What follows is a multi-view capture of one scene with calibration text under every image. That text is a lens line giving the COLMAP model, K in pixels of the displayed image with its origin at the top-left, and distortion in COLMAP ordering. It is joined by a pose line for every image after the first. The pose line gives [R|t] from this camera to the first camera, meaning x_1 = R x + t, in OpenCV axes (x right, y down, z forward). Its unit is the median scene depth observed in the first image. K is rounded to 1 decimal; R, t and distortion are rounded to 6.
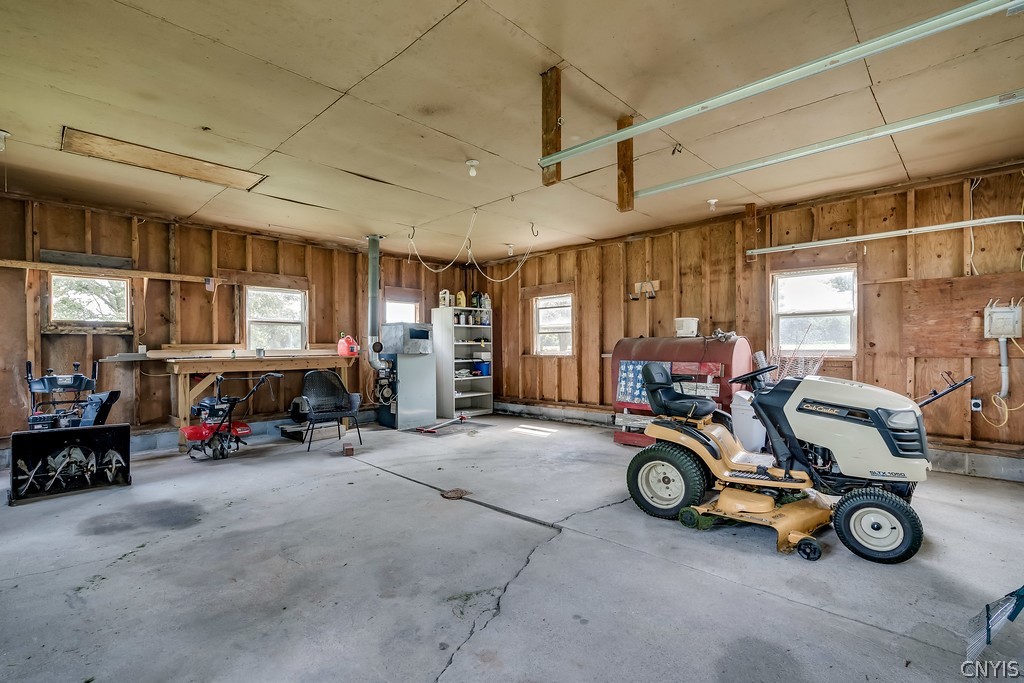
lens RADIAL K [[468.8, 0, 510.9], [0, 468.8, 345.0], [0, 0, 1]] dist [-0.004836, 0.000253]
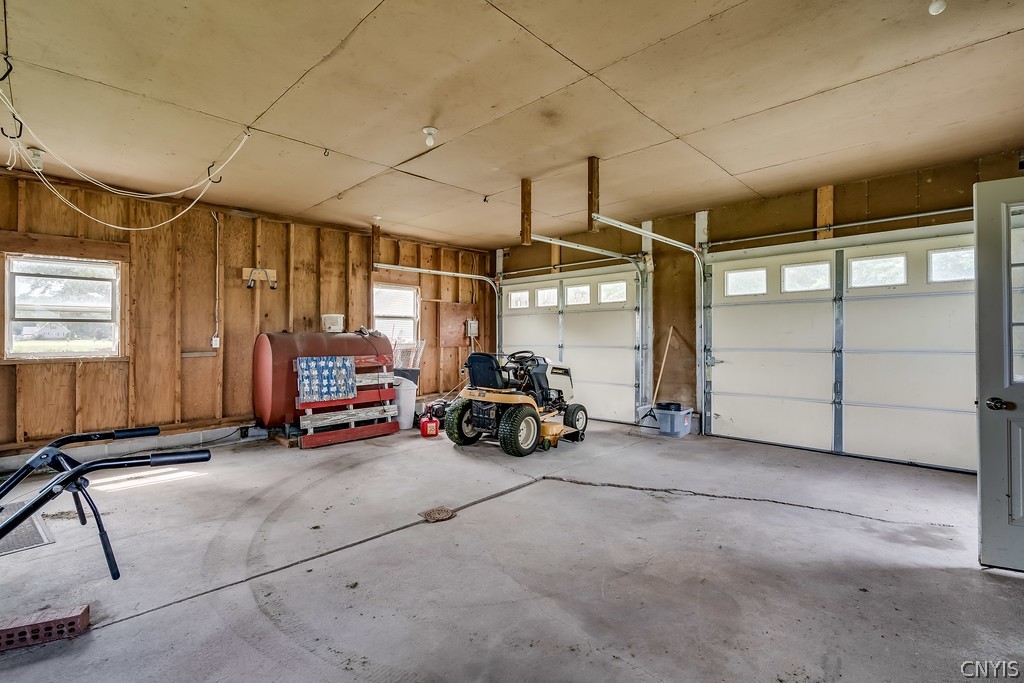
lens RADIAL K [[468.8, 0, 510.8], [0, 468.8, 337.8], [0, 0, 1]] dist [-0.004836, 0.000253]
pose [[-0.002794, 0.005045, 0.999983, -0.809273], [0.004361, 0.999978, -0.005033, 0.001969], [-0.999987, 0.004347, -0.002816, 0.725352]]
